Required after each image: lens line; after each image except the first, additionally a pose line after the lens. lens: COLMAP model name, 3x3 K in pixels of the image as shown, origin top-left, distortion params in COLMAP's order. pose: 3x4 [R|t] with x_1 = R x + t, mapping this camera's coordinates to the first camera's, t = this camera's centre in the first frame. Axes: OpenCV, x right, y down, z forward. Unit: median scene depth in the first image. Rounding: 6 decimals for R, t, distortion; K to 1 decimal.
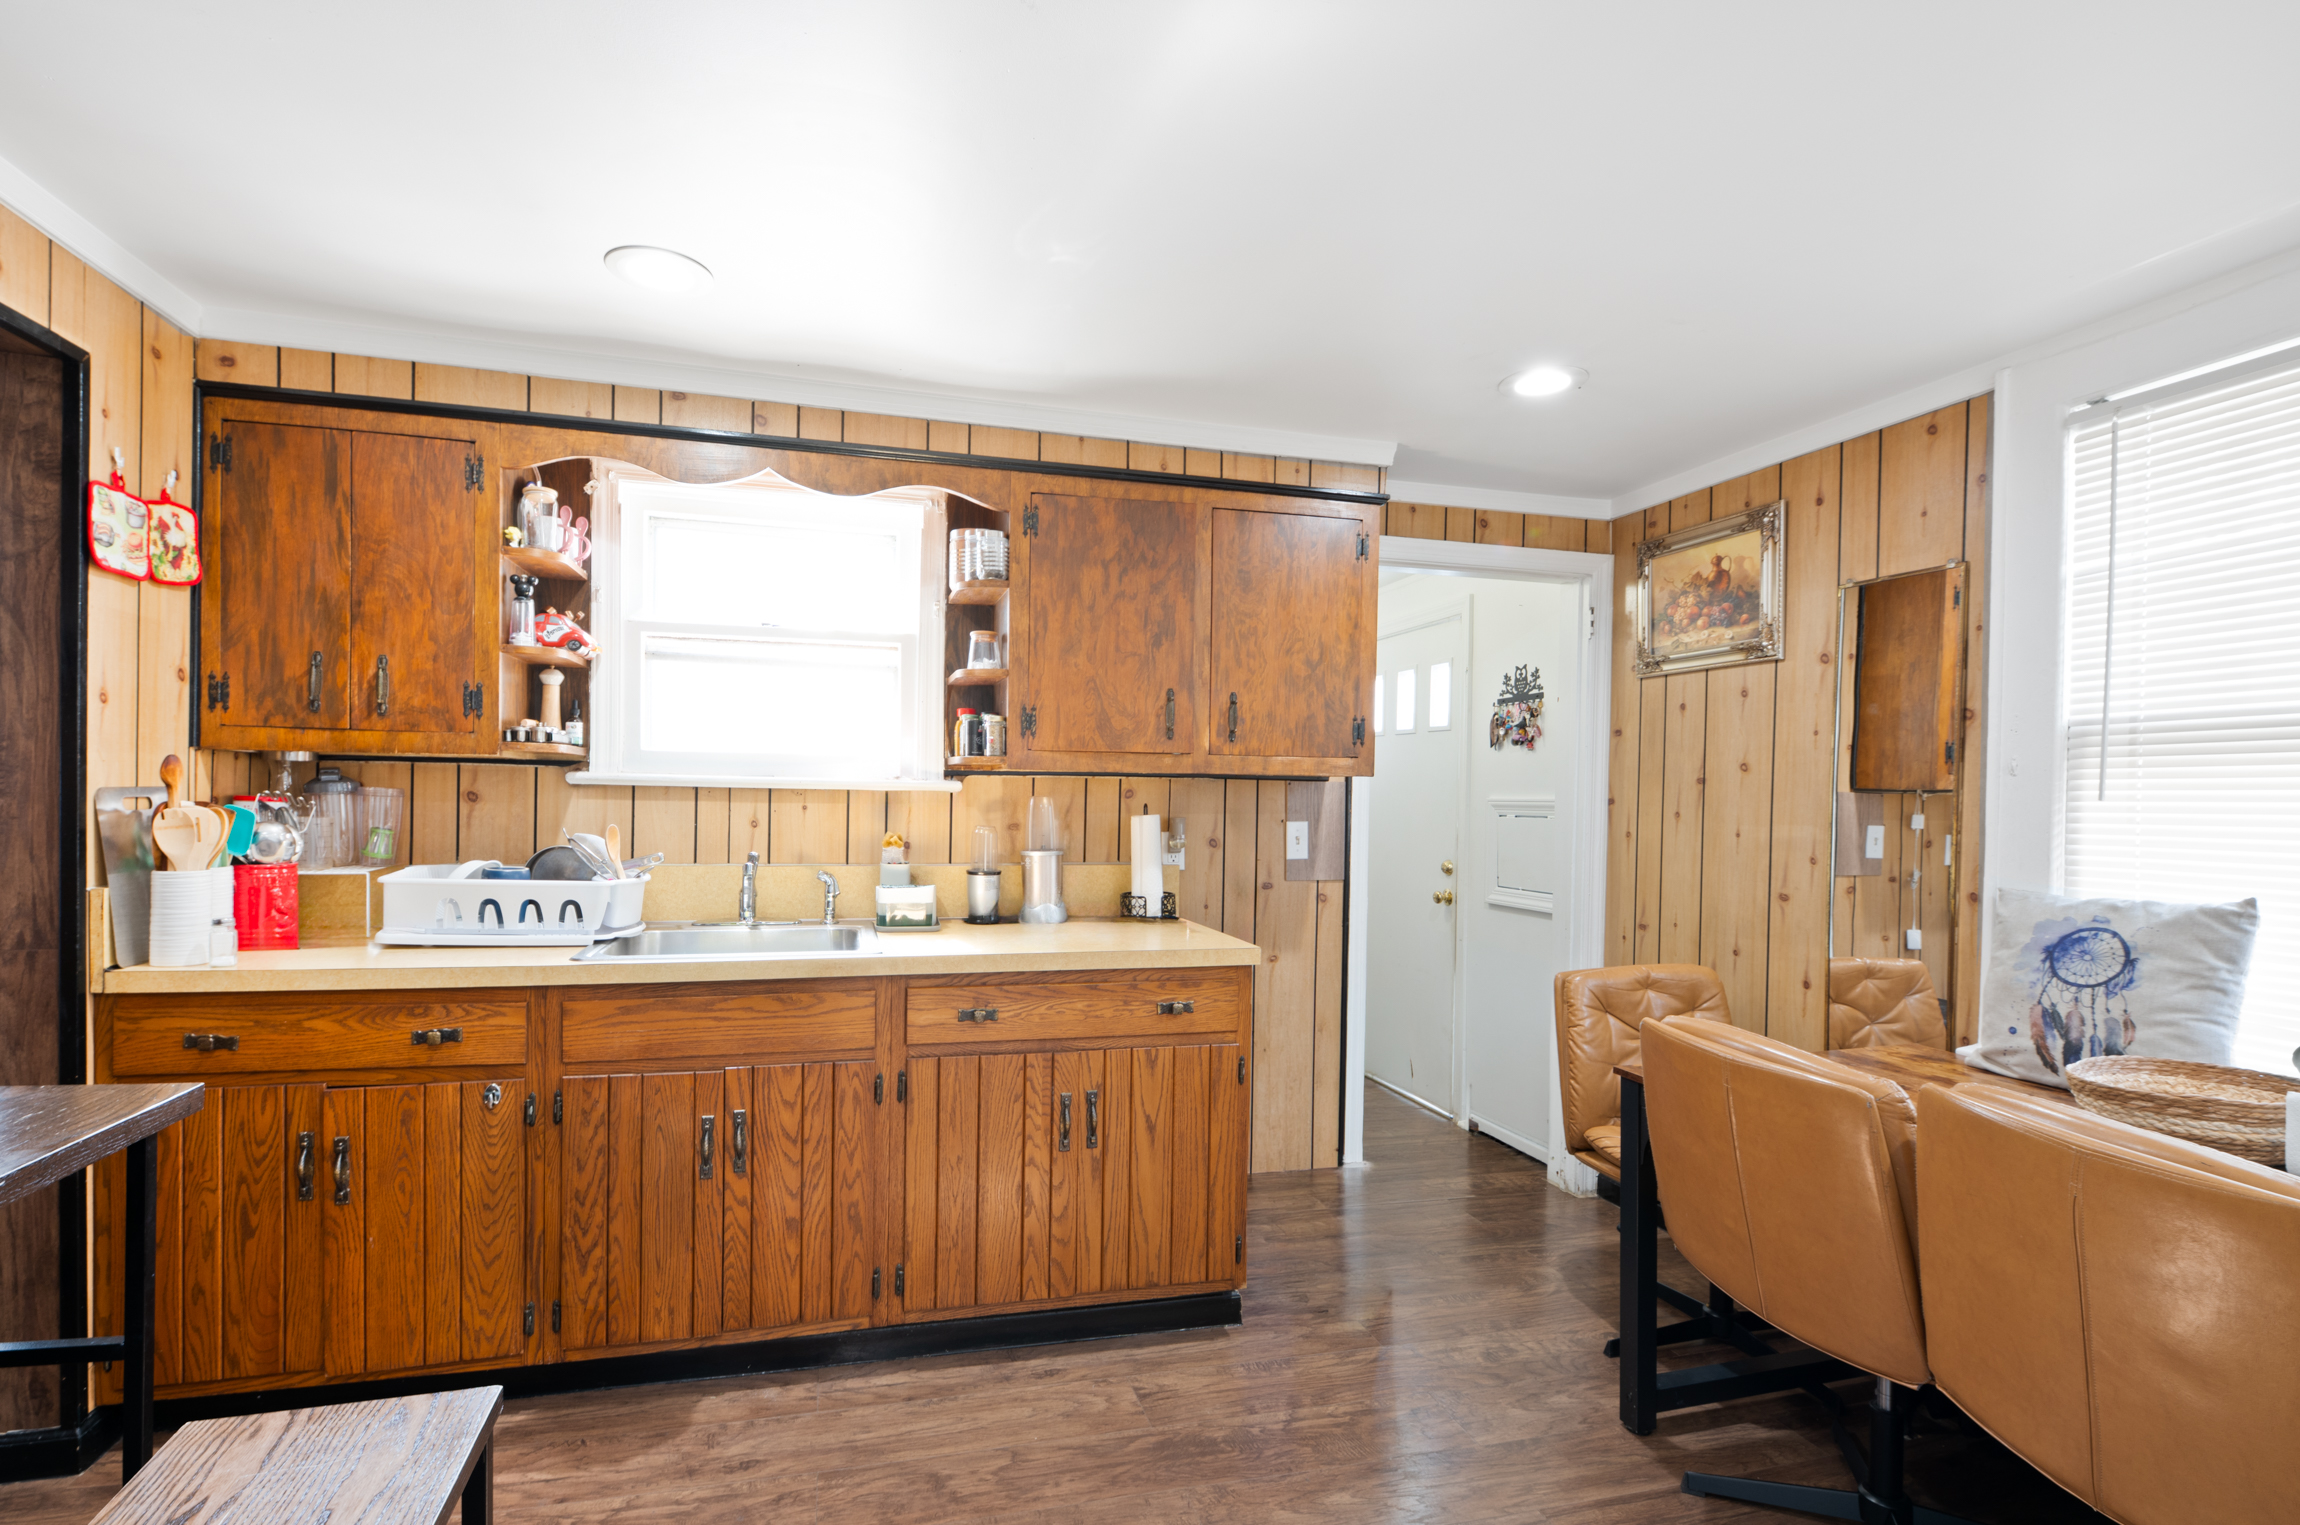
lens RADIAL K [[1086.4, 0, 1144.6], [0, 1086.4, 805.4], [0, 0, 1]] dist [-0.002366, -0.001158]
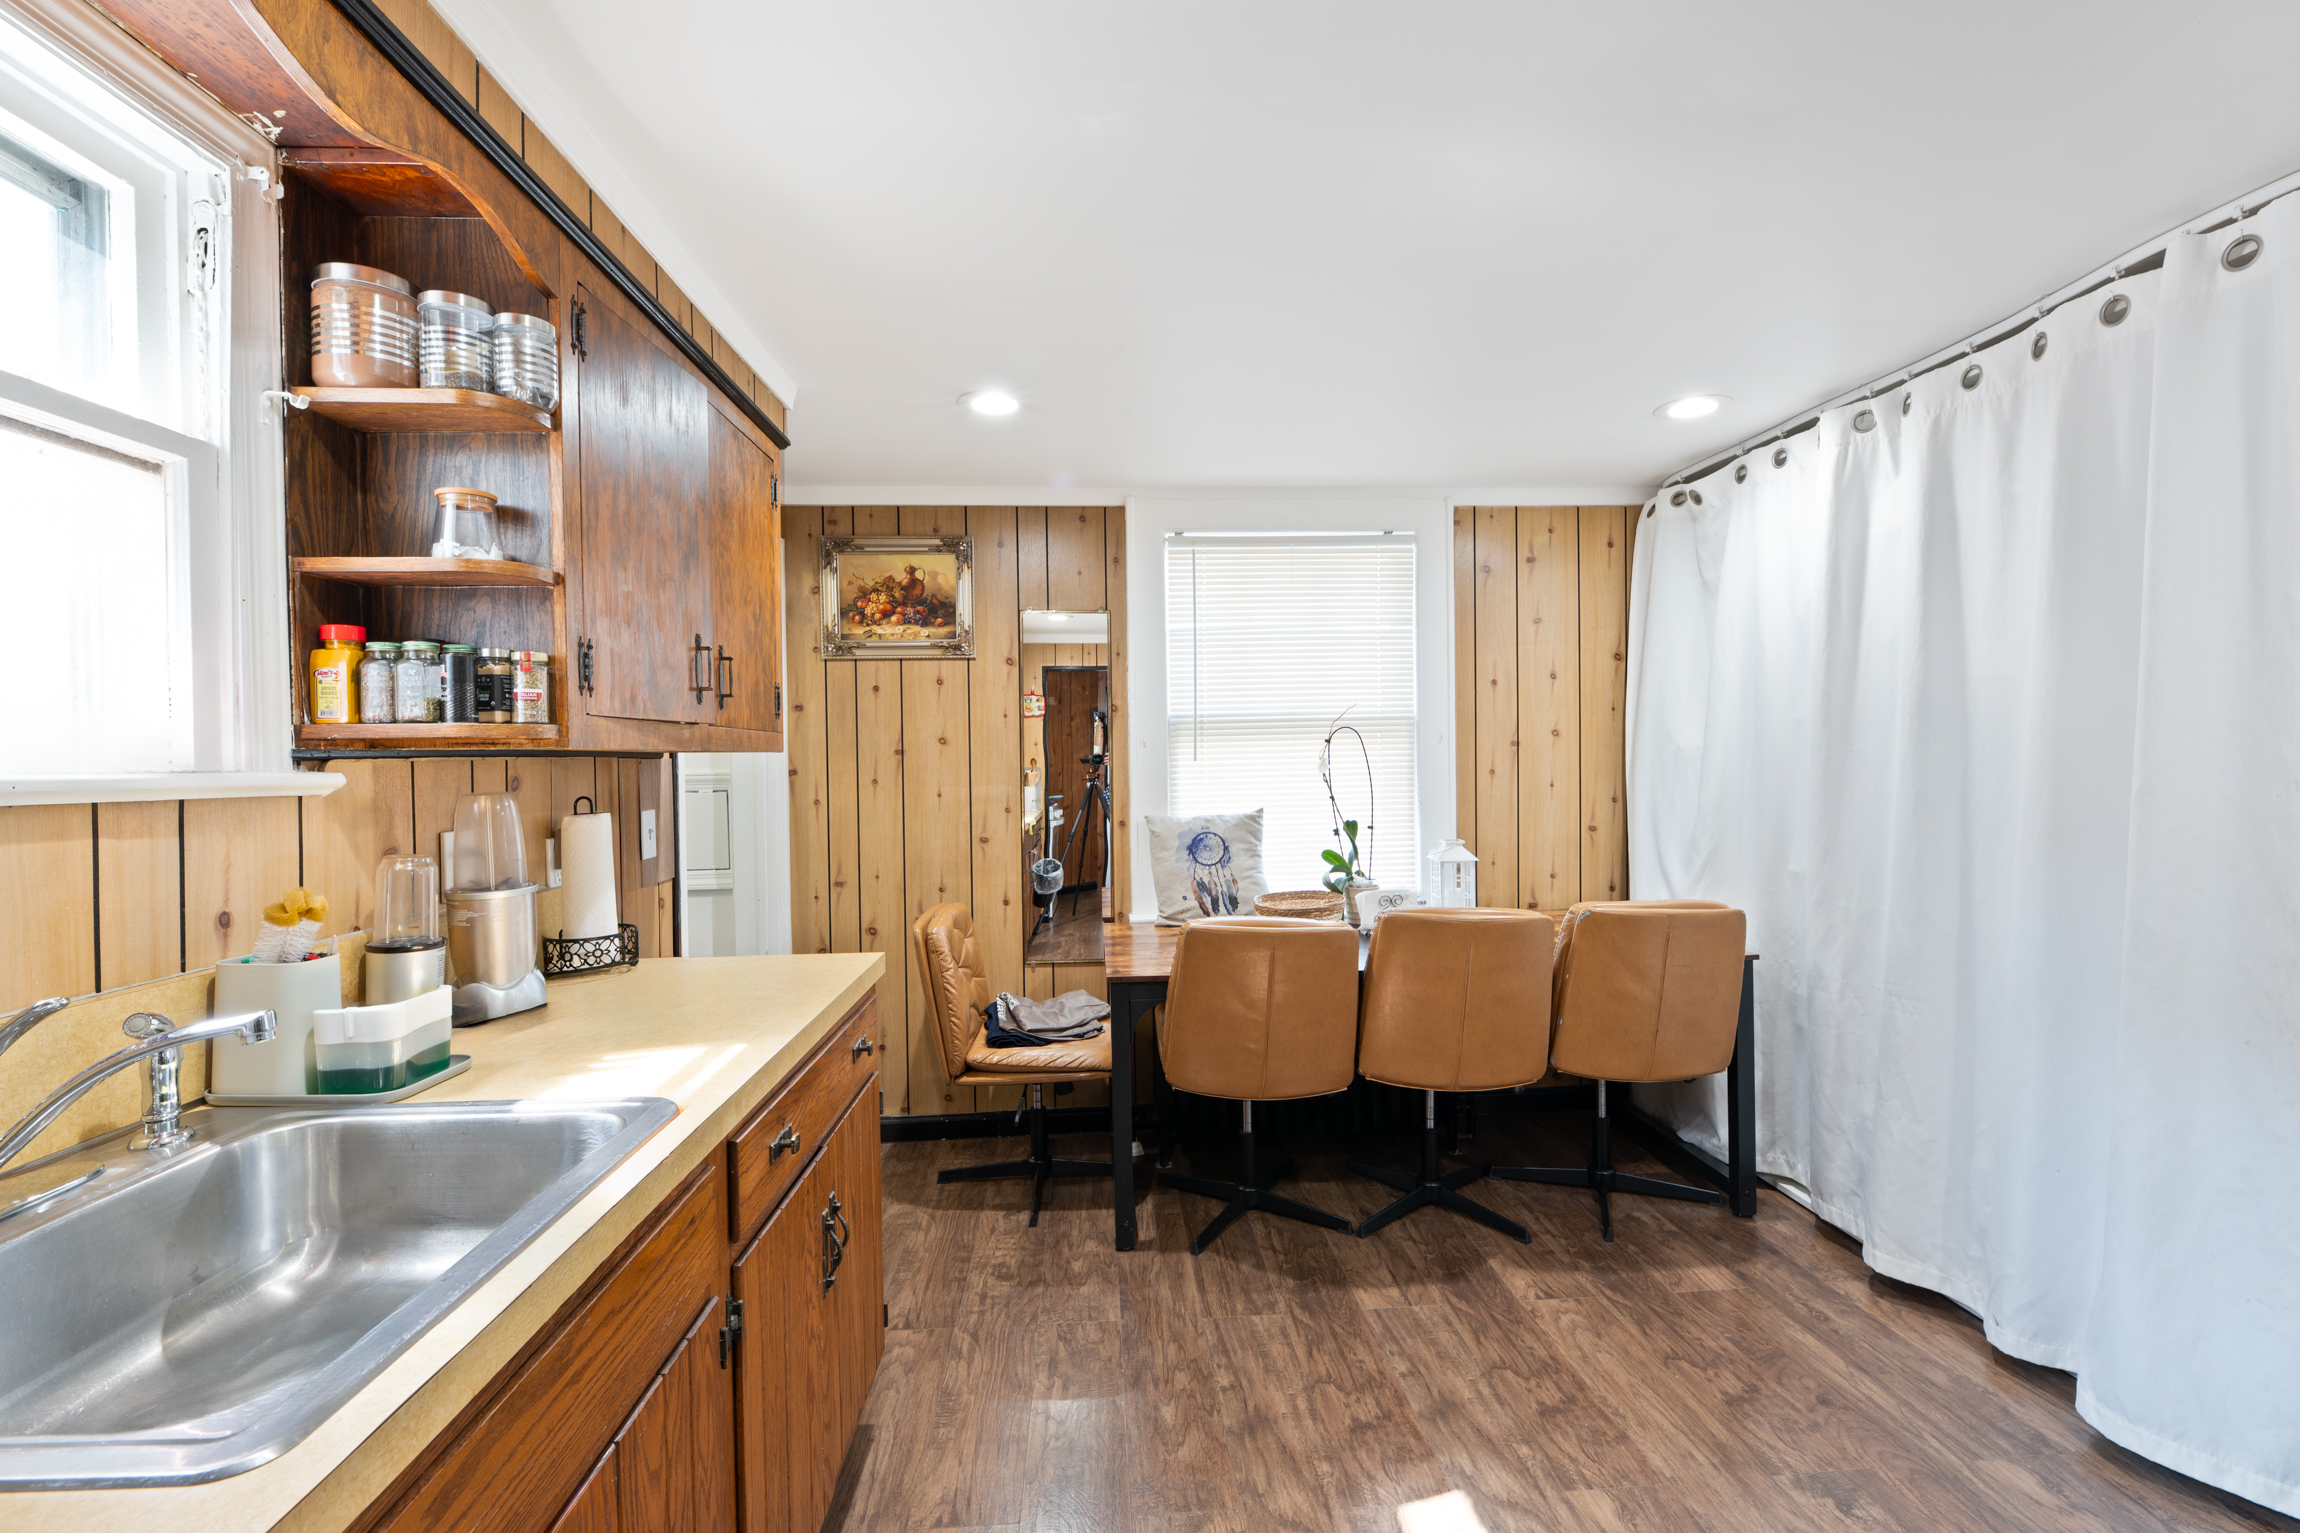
lens RADIAL K [[1003.2, 0, 1157.3], [0, 1003.2, 766.8], [0, 0, 1]] dist [-0.000612, -0.004254]
pose [[0.192628, -0.026741, 0.980907, -0.584416], [0.029082, 0.999345, 0.021533, -0.025168], [-0.980841, 0.024379, 0.193279, 0.582959]]
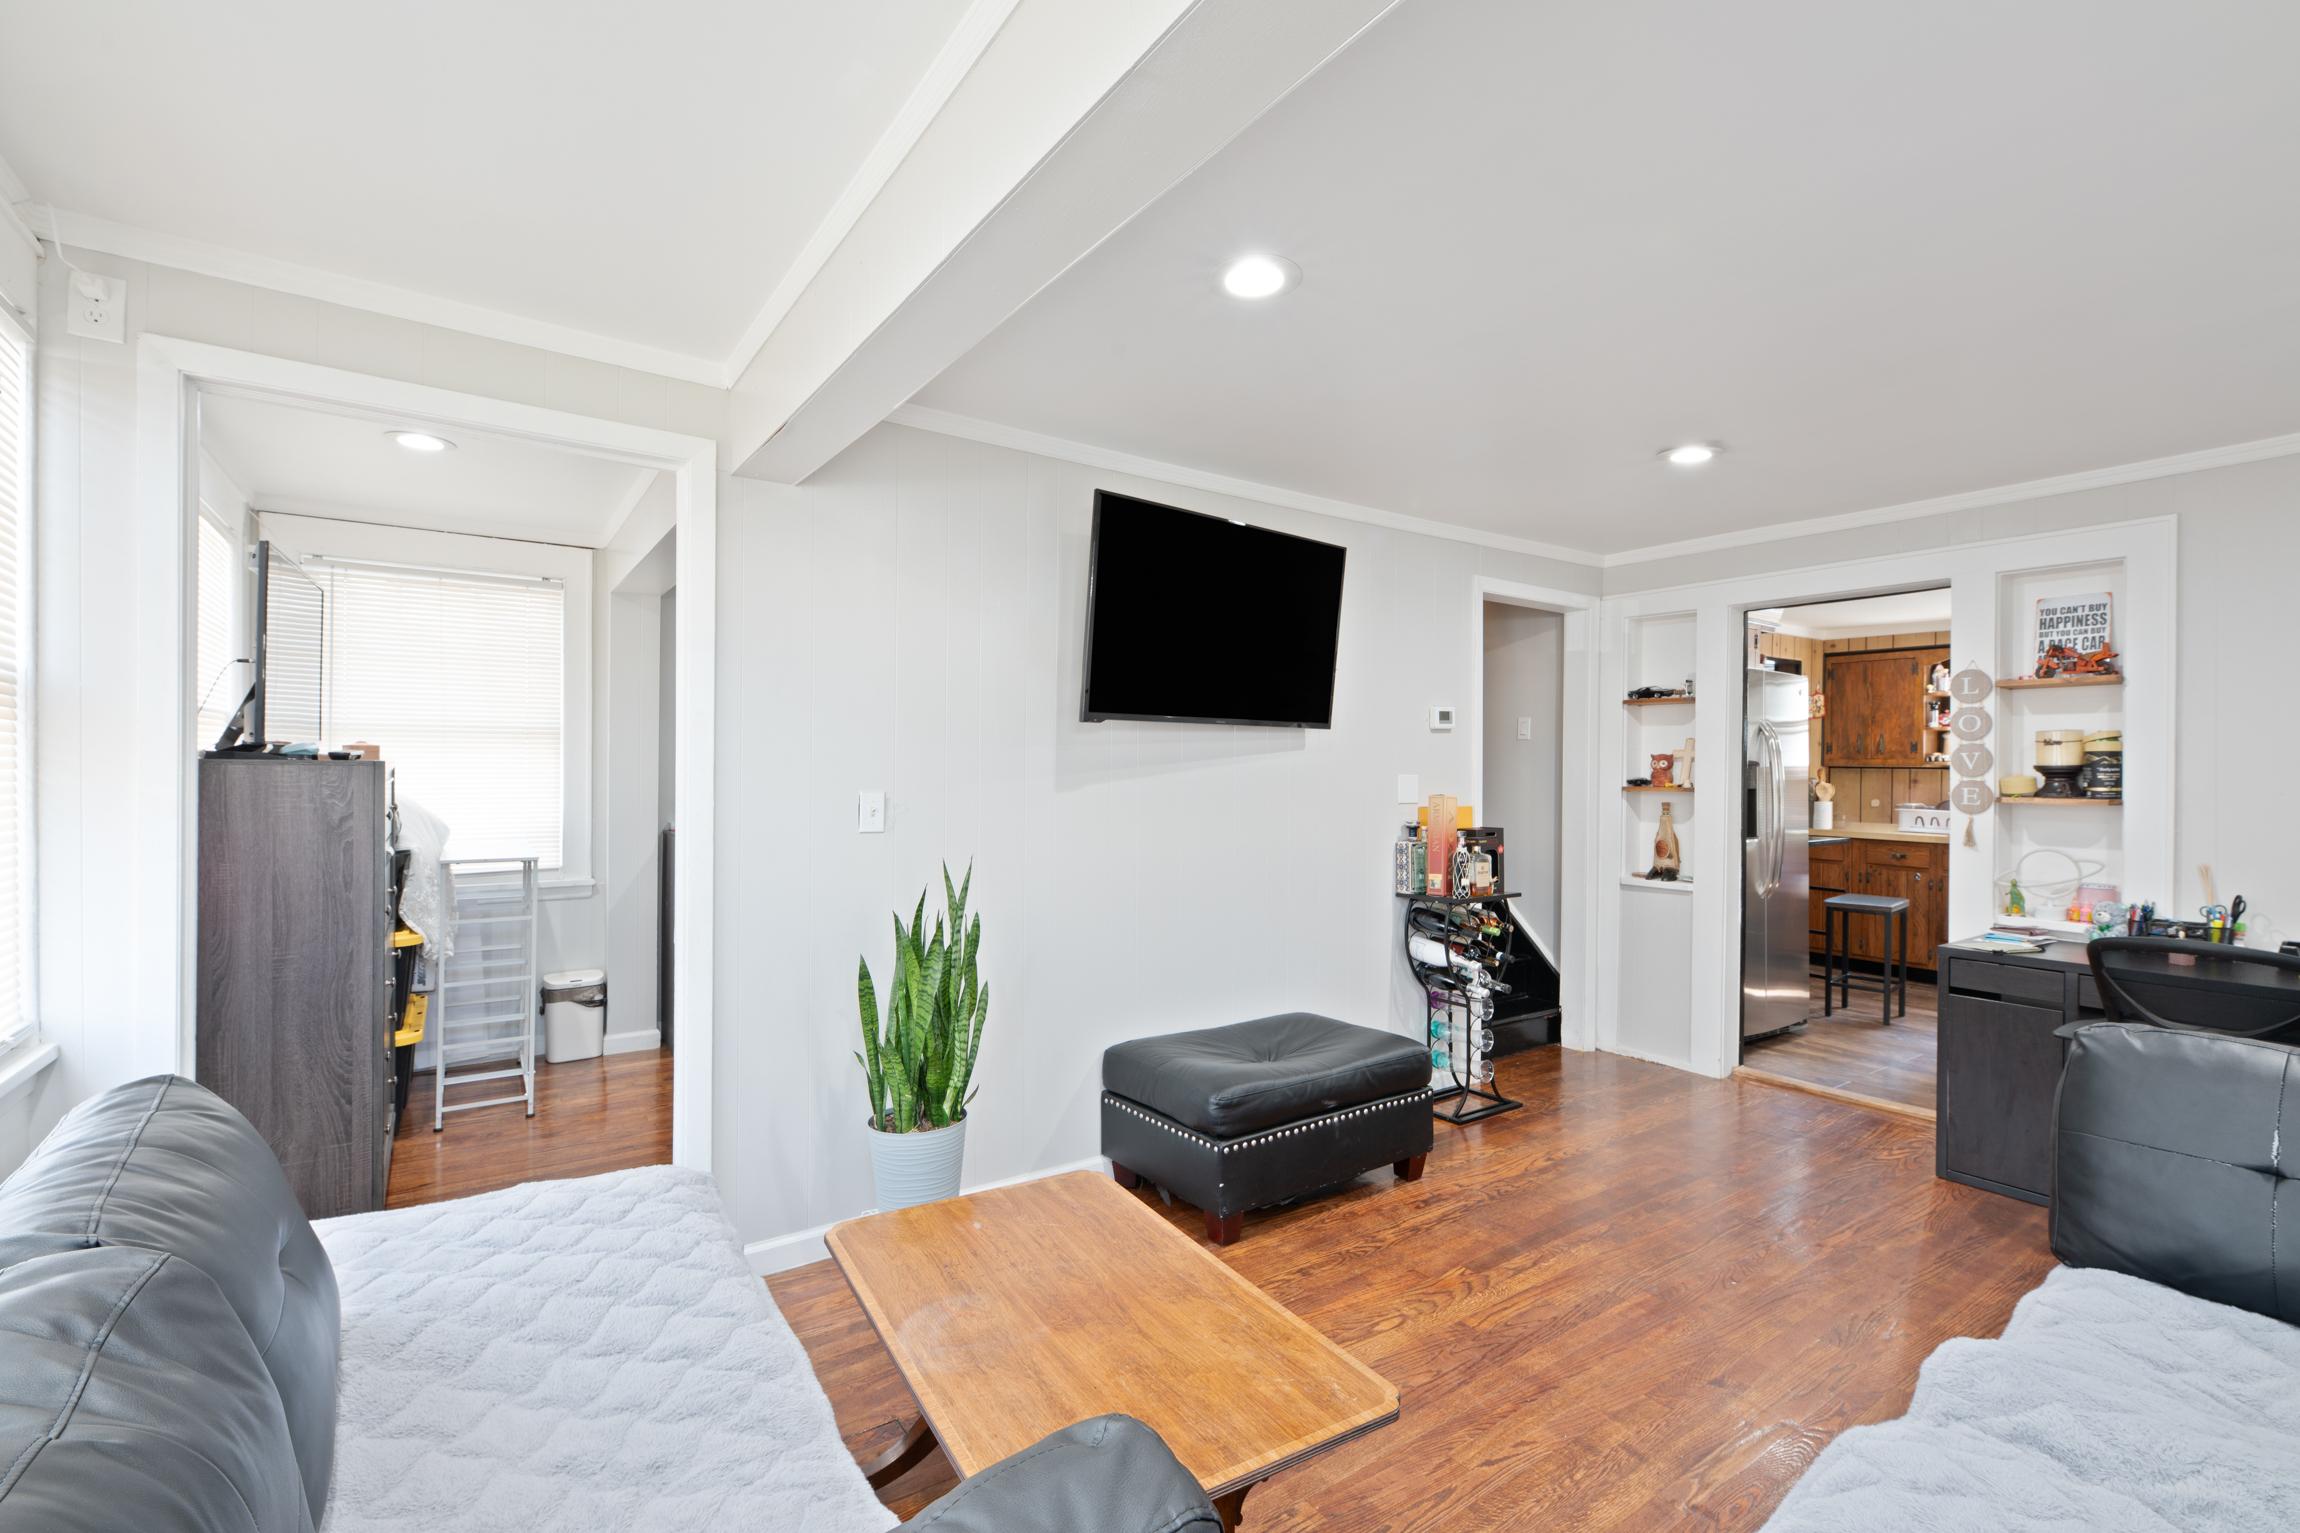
lens RADIAL K [[1003.2, 0, 1157.3], [0, 1003.2, 766.8], [0, 0, 1]] dist [-0.000612, -0.004254]
pose [[0.338207, -0.010883, -0.941009, 0.905423], [-0.018503, 0.999663, -0.018211, 0.028045], [0.940890, 0.023571, 0.337892, -1.344799]]
